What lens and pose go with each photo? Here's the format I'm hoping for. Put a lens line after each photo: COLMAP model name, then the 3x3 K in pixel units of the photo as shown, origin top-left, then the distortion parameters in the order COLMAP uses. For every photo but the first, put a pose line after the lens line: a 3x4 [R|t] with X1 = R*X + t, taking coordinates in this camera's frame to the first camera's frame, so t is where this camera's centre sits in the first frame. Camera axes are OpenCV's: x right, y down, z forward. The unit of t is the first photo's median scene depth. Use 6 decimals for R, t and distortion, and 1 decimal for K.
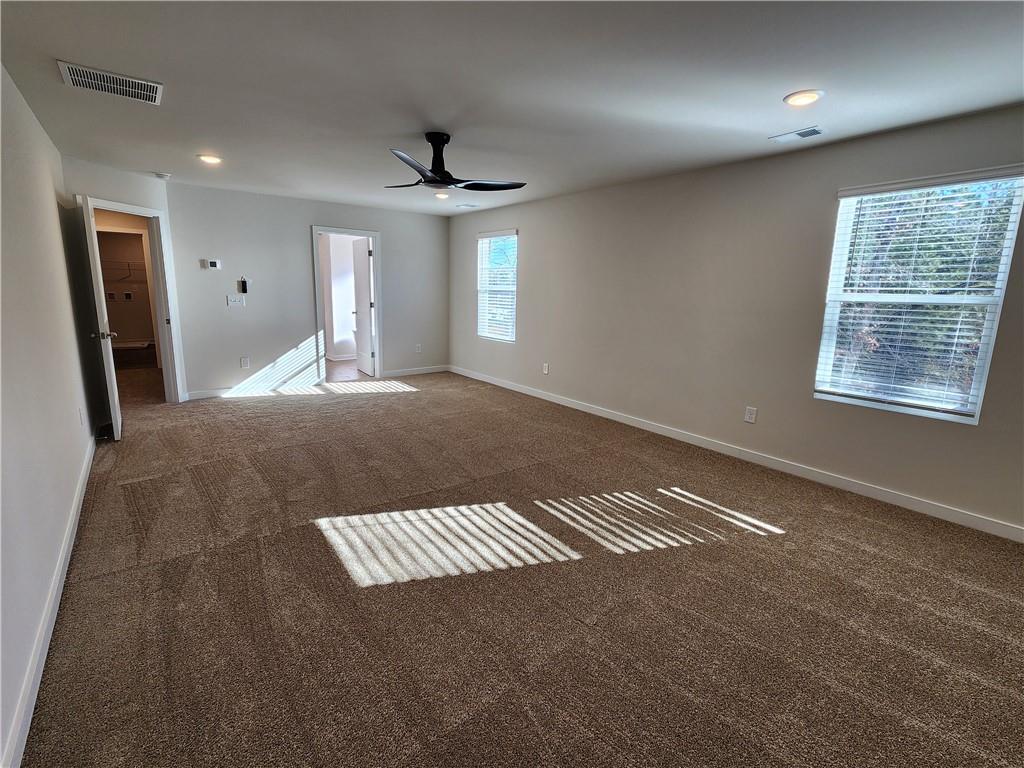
lens RADIAL K [[455.6, 0, 511.5], [0, 455.6, 375.1], [0, 0, 1]] dist [0.001312, 0.000100]
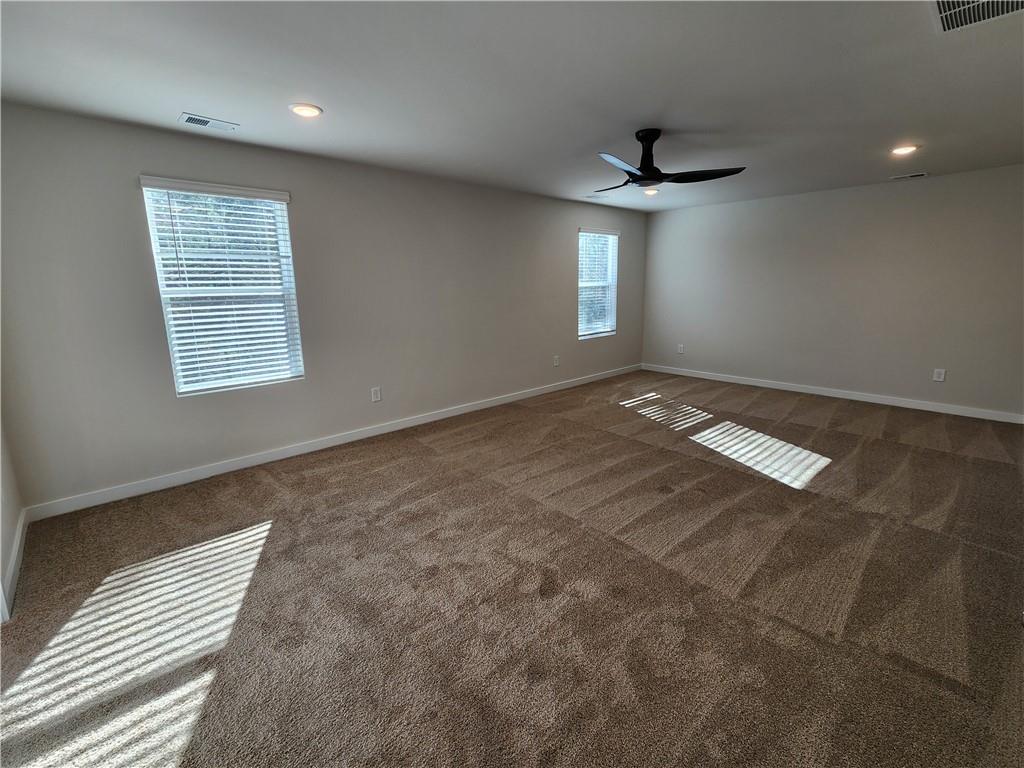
lens RADIAL K [[463.7, 0, 512.0], [0, 463.7, 384.0], [0, 0, 1]] dist [-0.033725, 0.000040]
pose [[-0.079924, -0.230408, 0.969806, -1.288084], [0.201204, 0.949164, 0.242085, -0.319044], [-0.976283, 0.214477, -0.029502, 1.520637]]
